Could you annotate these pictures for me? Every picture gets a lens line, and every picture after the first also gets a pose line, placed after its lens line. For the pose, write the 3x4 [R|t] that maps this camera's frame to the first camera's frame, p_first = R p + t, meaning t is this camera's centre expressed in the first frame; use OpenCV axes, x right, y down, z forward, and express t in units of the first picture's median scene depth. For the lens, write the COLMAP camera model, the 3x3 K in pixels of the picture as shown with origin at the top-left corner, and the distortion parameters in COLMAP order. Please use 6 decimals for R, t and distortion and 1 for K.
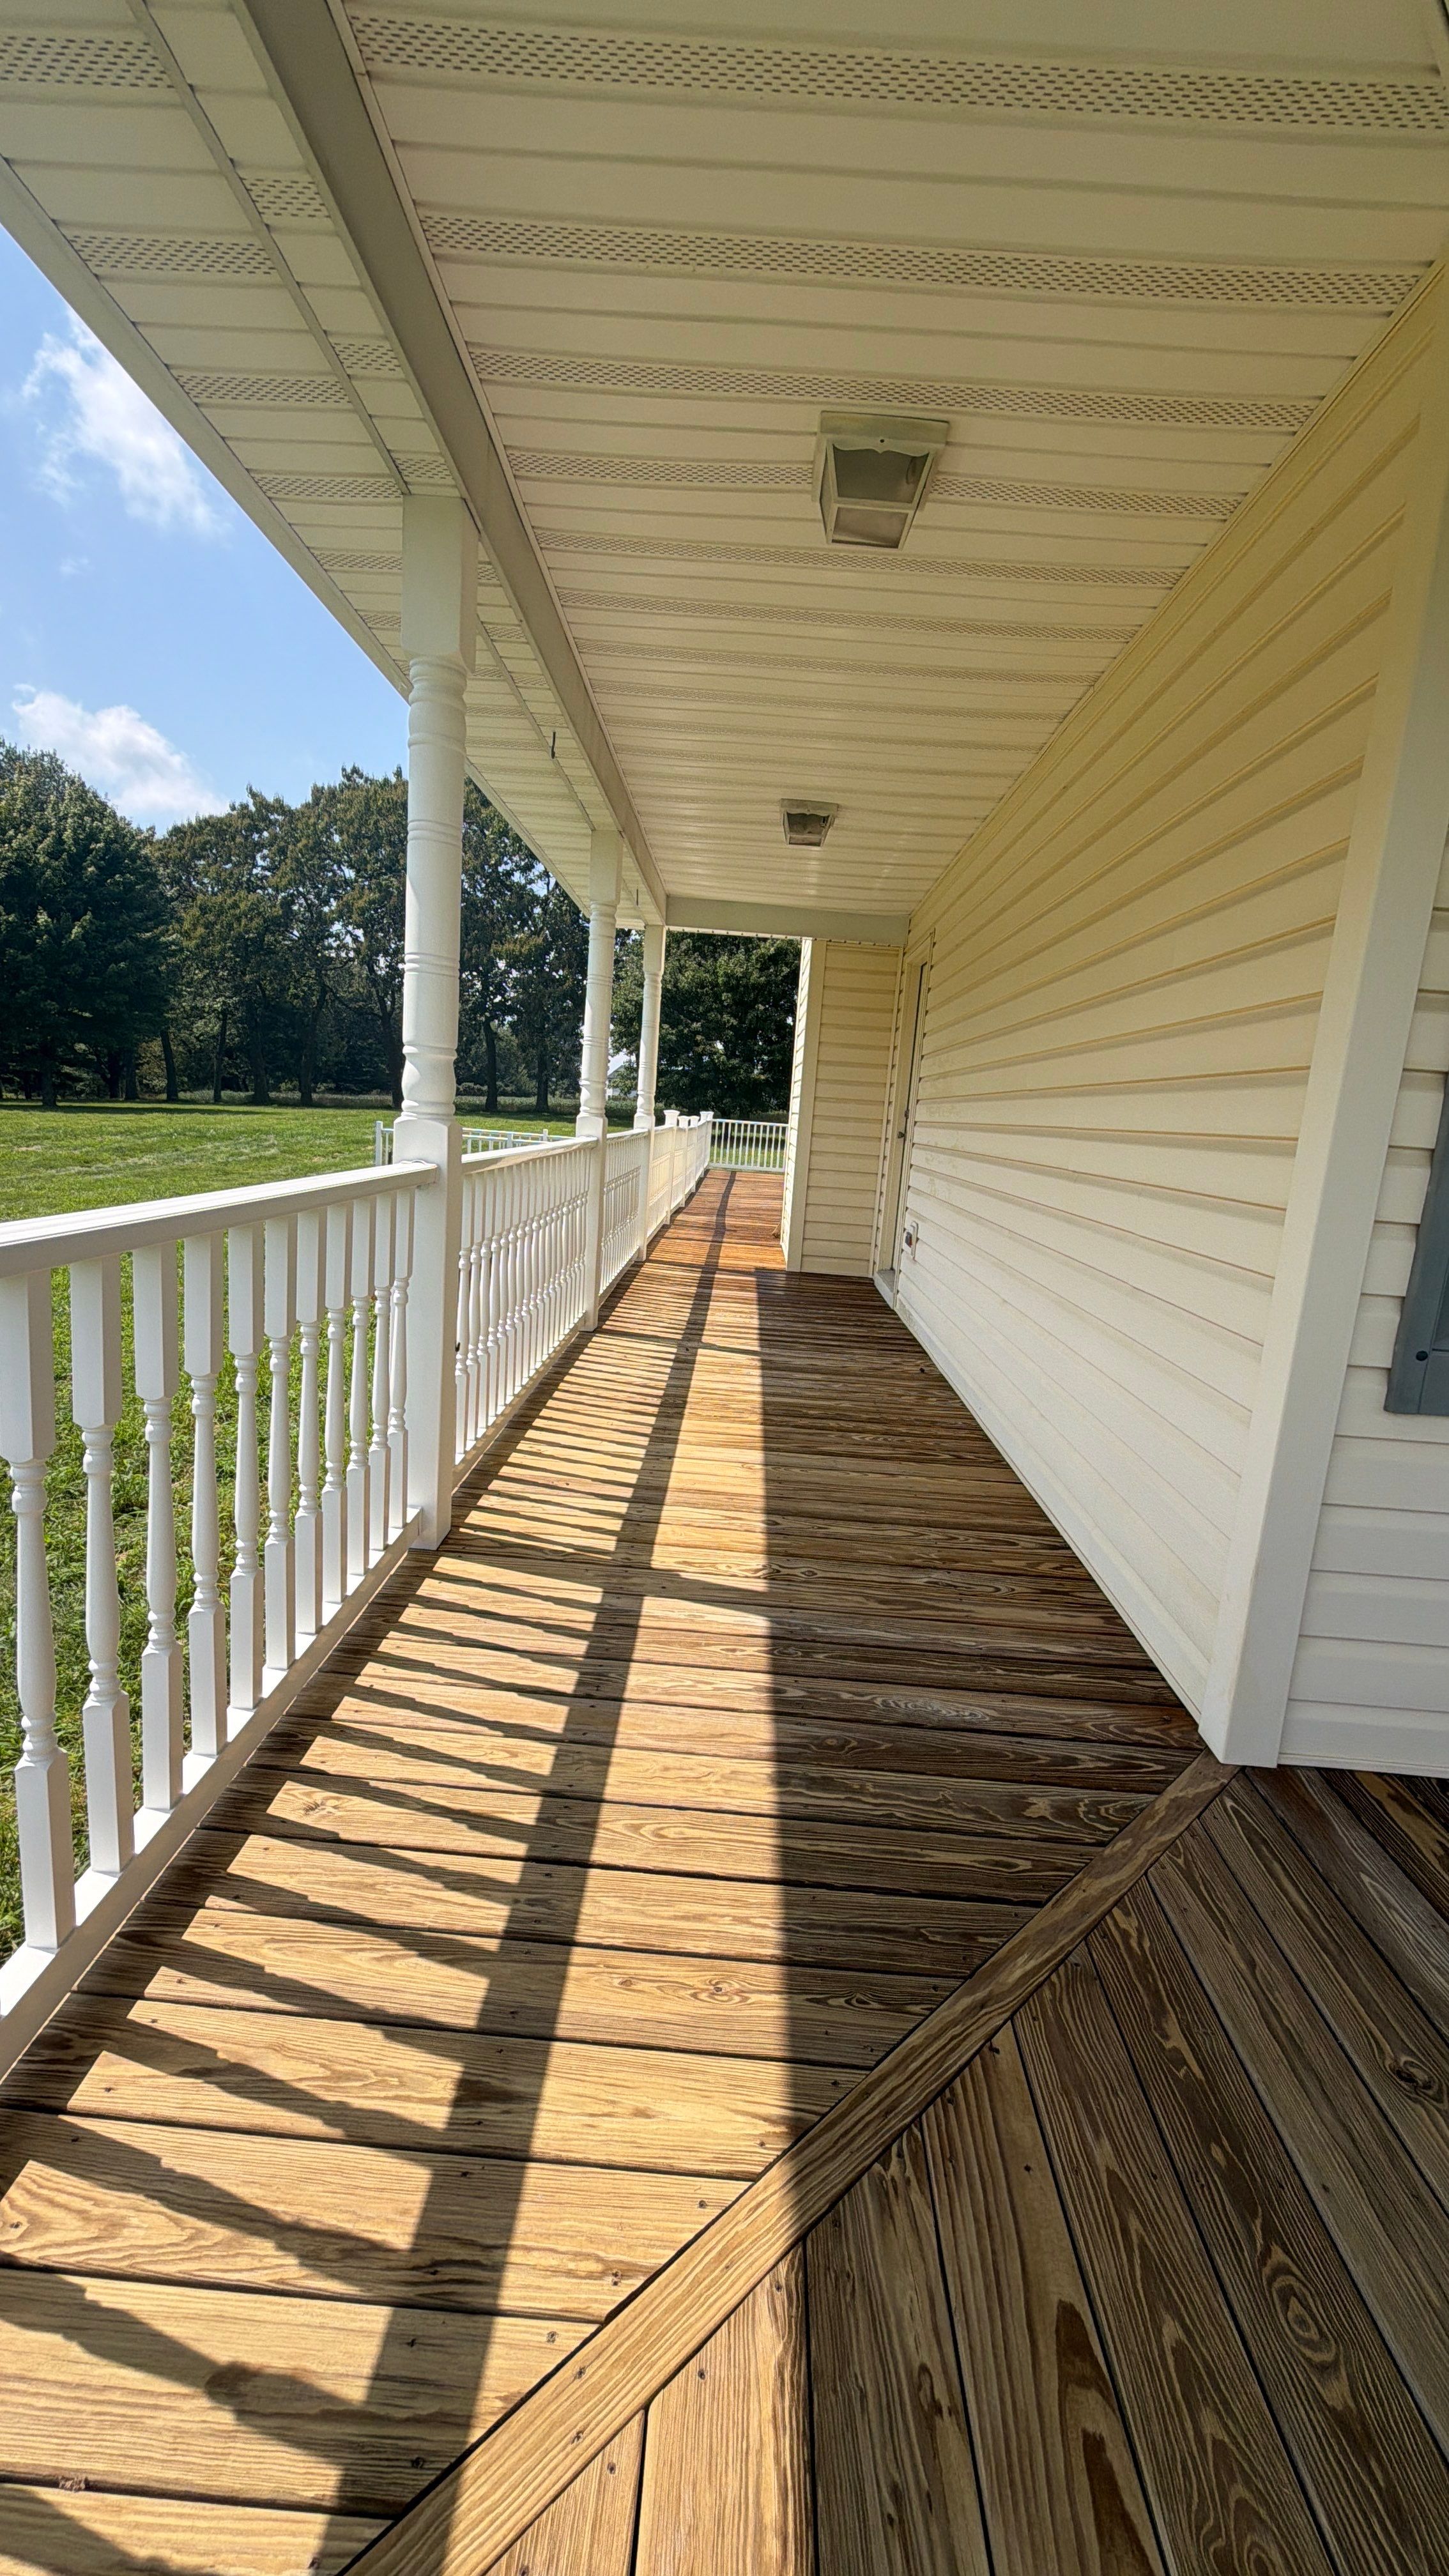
lens RADIAL K [[1029.0, 0, 710.2], [0, 1029.0, 1286.4], [0, 0, 1]] dist [0.001850, 0.000023]
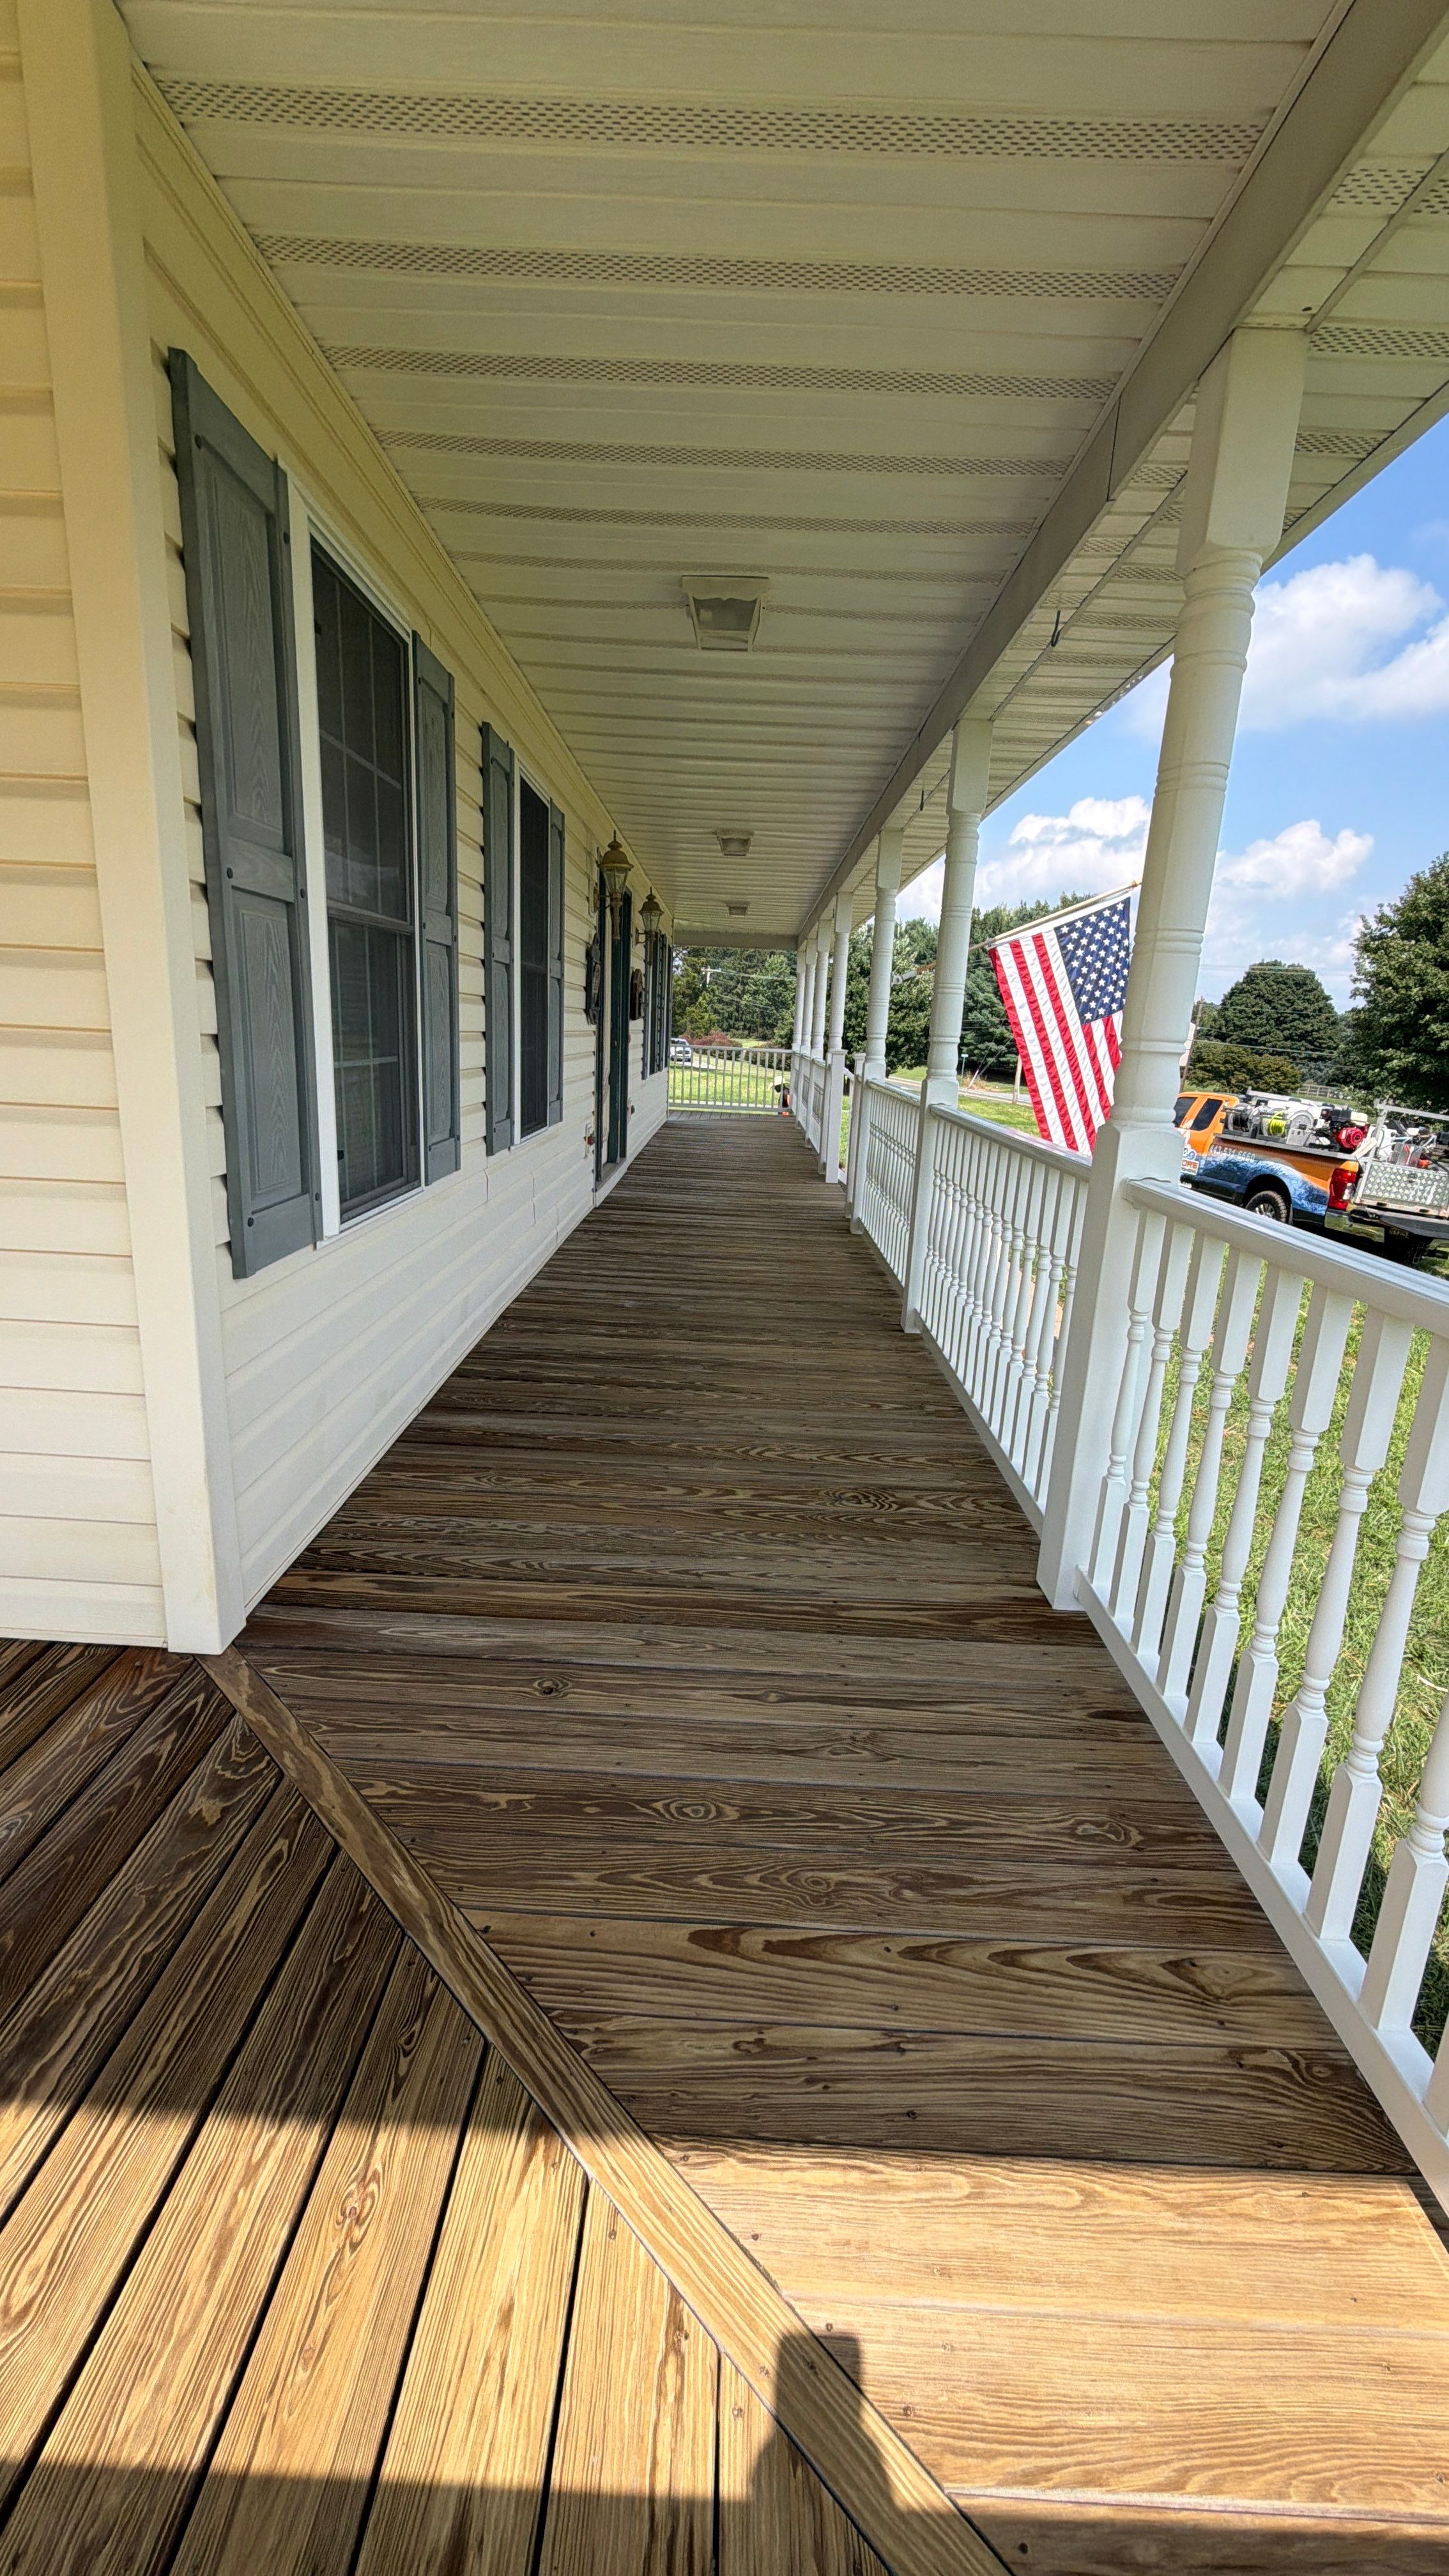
lens RADIAL K [[1029.0, 0, 722.3], [0, 1029.0, 1302.8], [0, 0, 1]] dist [0.001850, 0.000023]
pose [[-0.012650, -0.327911, 0.944624, -0.550941], [0.121562, 0.937188, 0.326958, -0.212671], [-0.992503, 0.118966, 0.028006, 0.652501]]
